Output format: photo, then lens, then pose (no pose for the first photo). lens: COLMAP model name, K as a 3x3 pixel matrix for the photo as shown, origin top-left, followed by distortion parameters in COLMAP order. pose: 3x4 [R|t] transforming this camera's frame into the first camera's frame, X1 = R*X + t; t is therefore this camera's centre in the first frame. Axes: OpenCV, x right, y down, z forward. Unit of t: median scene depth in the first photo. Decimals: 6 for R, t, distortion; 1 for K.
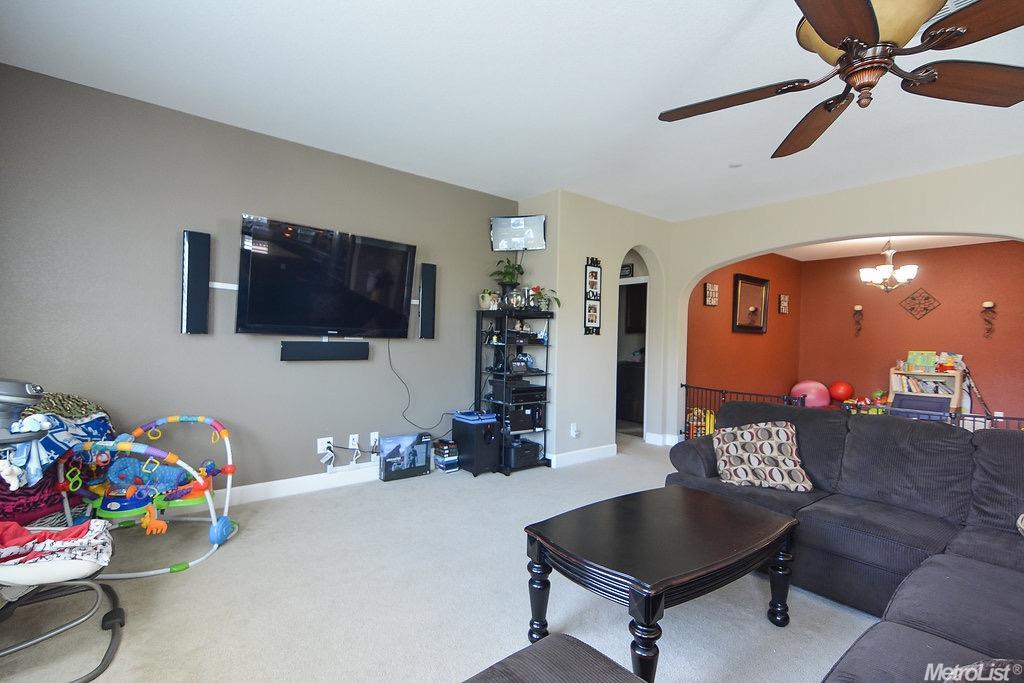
lens RADIAL K [[482.2, 0, 512.0], [0, 482.2, 341.5], [0, 0, 1]] dist [0.002282, -0.000062]
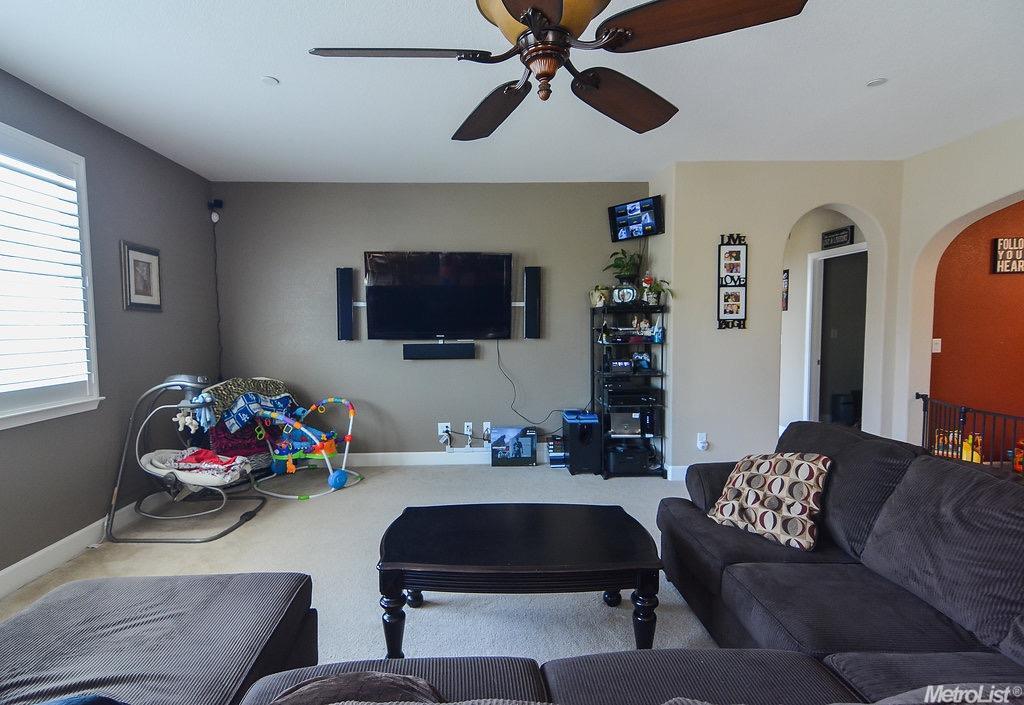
lens RADIAL K [[509.3, 0, 482.0], [0, 509.3, 356.4], [0, 0, 1]] dist [0.010505, -0.001866]
pose [[0.788489, 0.007704, -0.615000, 0.388255], [0.025497, 0.998653, 0.045199, -0.018149], [0.614520, -0.051320, 0.787230, 0.052017]]
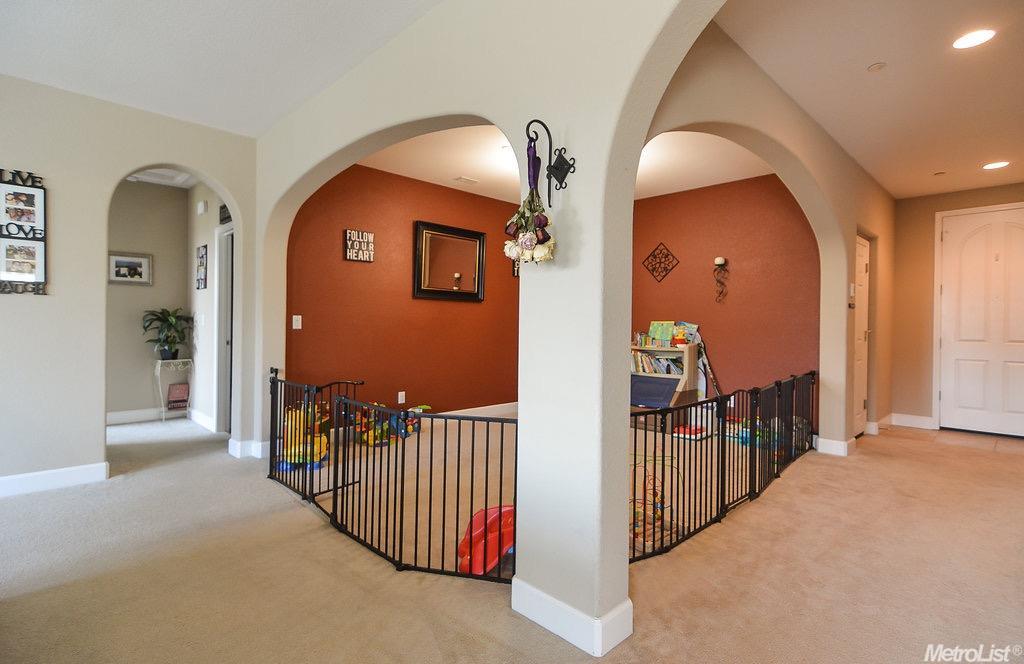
lens RADIAL K [[503.2, 0, 512.0], [0, 503.2, 332.0], [0, 0, 1]] dist [-0.000191, -0.000285]
pose [[0.993914, -0.012812, 0.109408, 0.772180], [0.011382, 0.999842, 0.013689, 0.035719], [-0.109566, -0.012360, 0.993903, 0.293336]]
